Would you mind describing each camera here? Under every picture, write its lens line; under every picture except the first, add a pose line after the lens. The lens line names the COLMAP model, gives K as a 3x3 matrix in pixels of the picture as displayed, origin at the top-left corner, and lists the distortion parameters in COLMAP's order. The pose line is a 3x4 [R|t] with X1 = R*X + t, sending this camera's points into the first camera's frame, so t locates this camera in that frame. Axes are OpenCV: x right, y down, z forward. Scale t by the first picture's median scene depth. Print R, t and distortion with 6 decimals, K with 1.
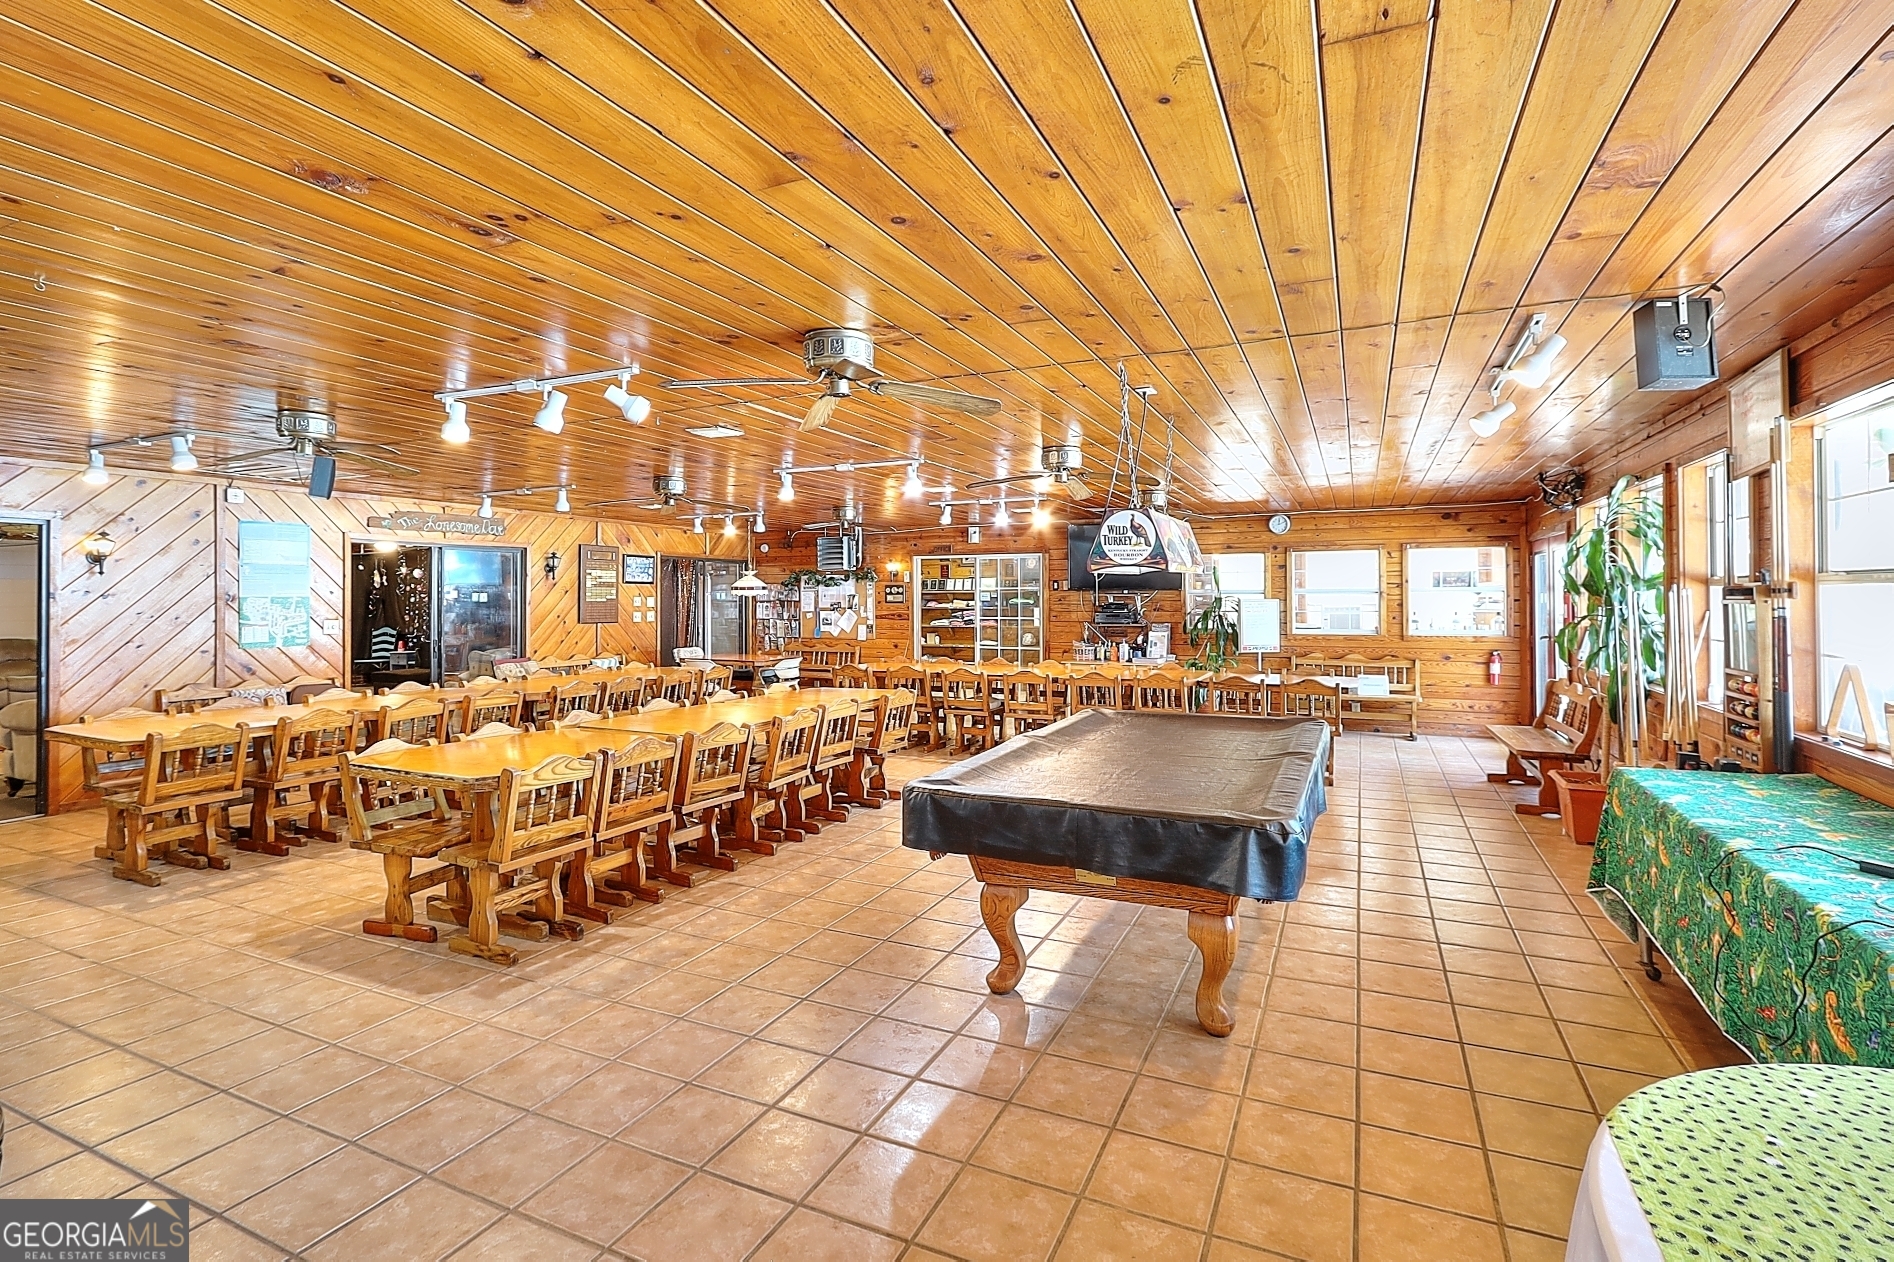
lens RADIAL K [[881.9, 0, 946.2], [0, 881.9, 609.5], [0, 0, 1]] dist [-0.008615, -0.000229]
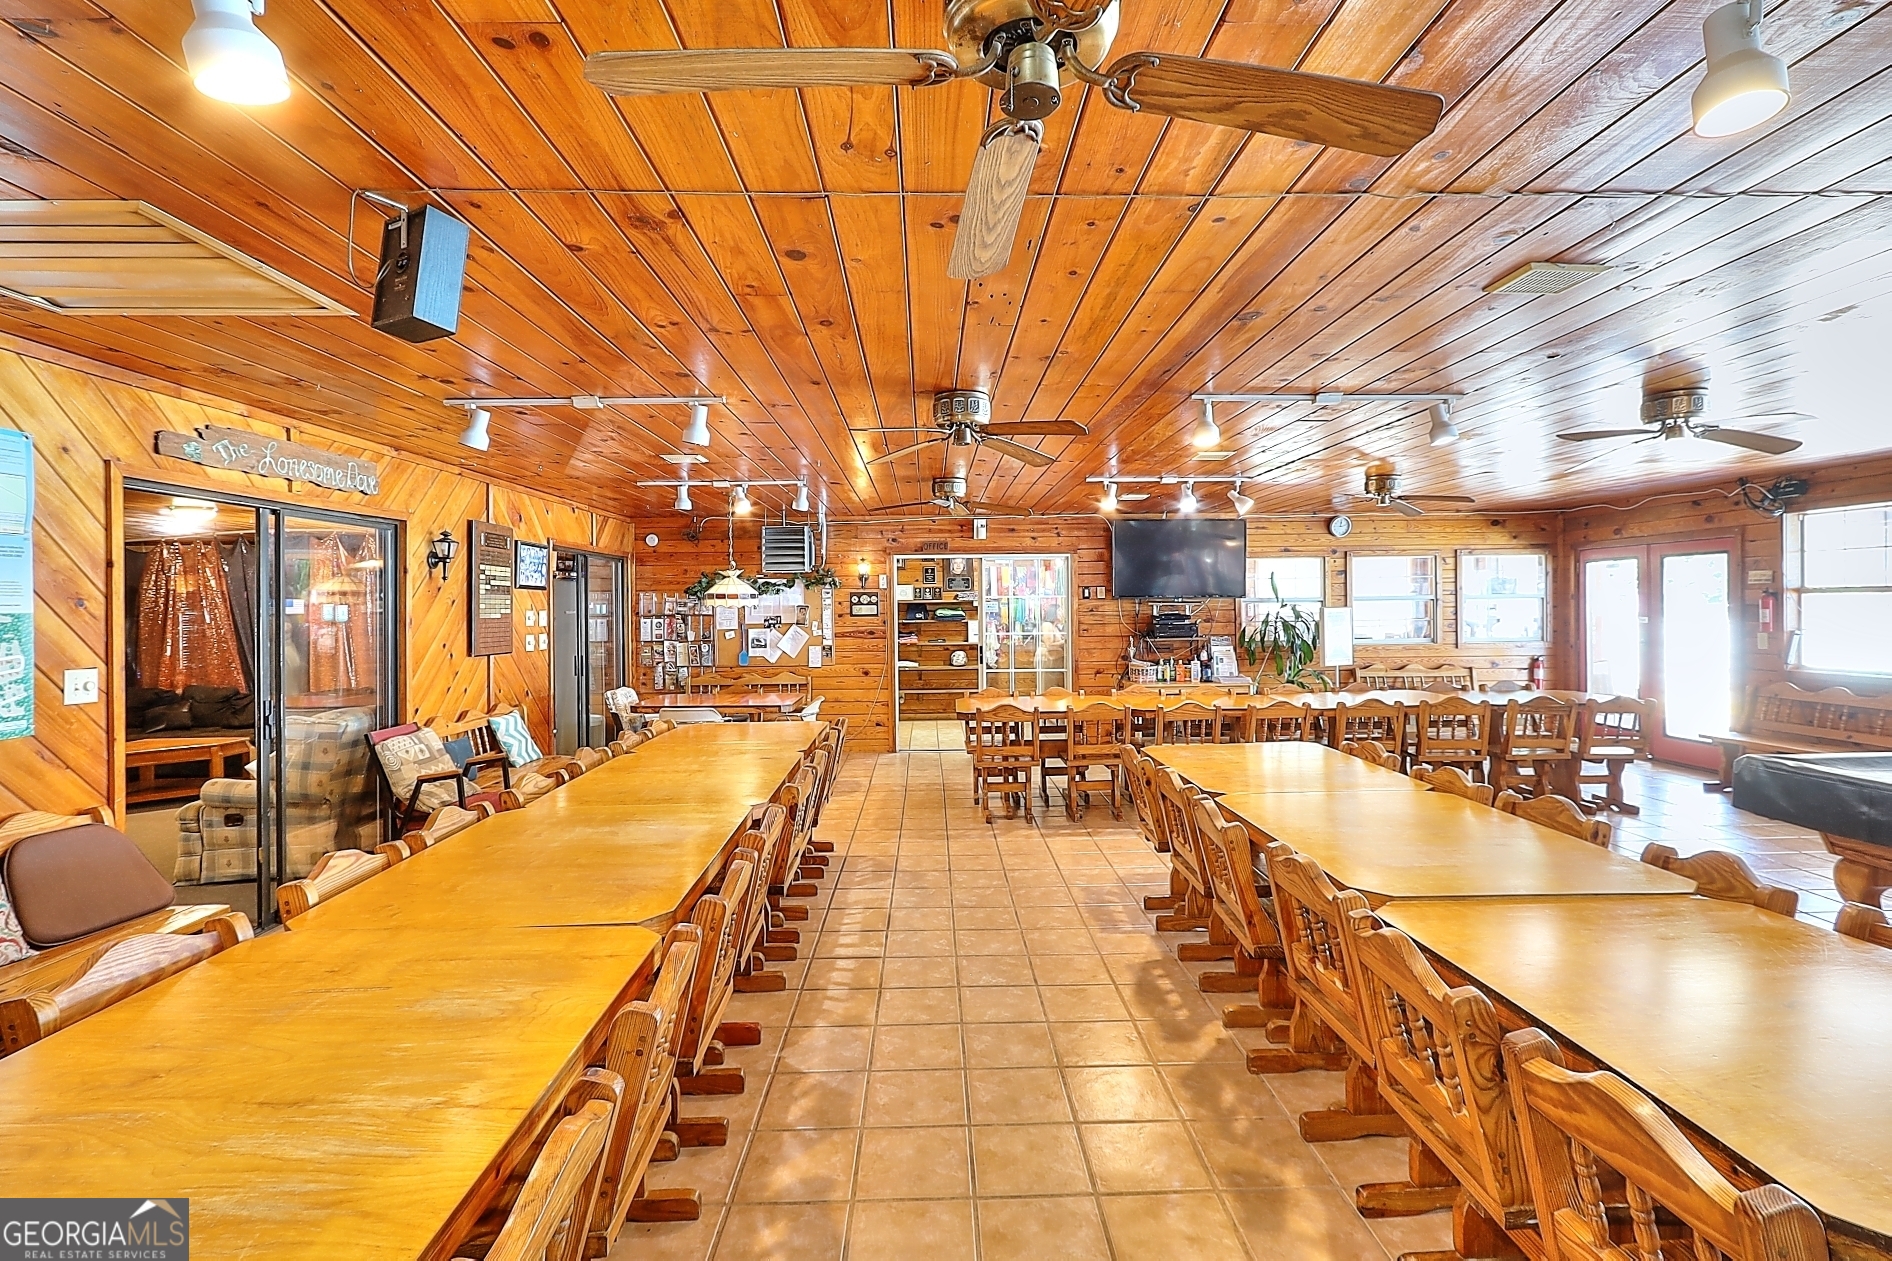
lens RADIAL K [[881.0, 0, 945.2], [0, 881.0, 609.0], [0, 0, 1]] dist [-0.008615, -0.000229]
pose [[0.898138, -0.006767, 0.439663, -0.361695], [0.013341, 0.999841, -0.011865, -0.004152], [-0.439512, 0.016522, 0.898085, 0.319373]]
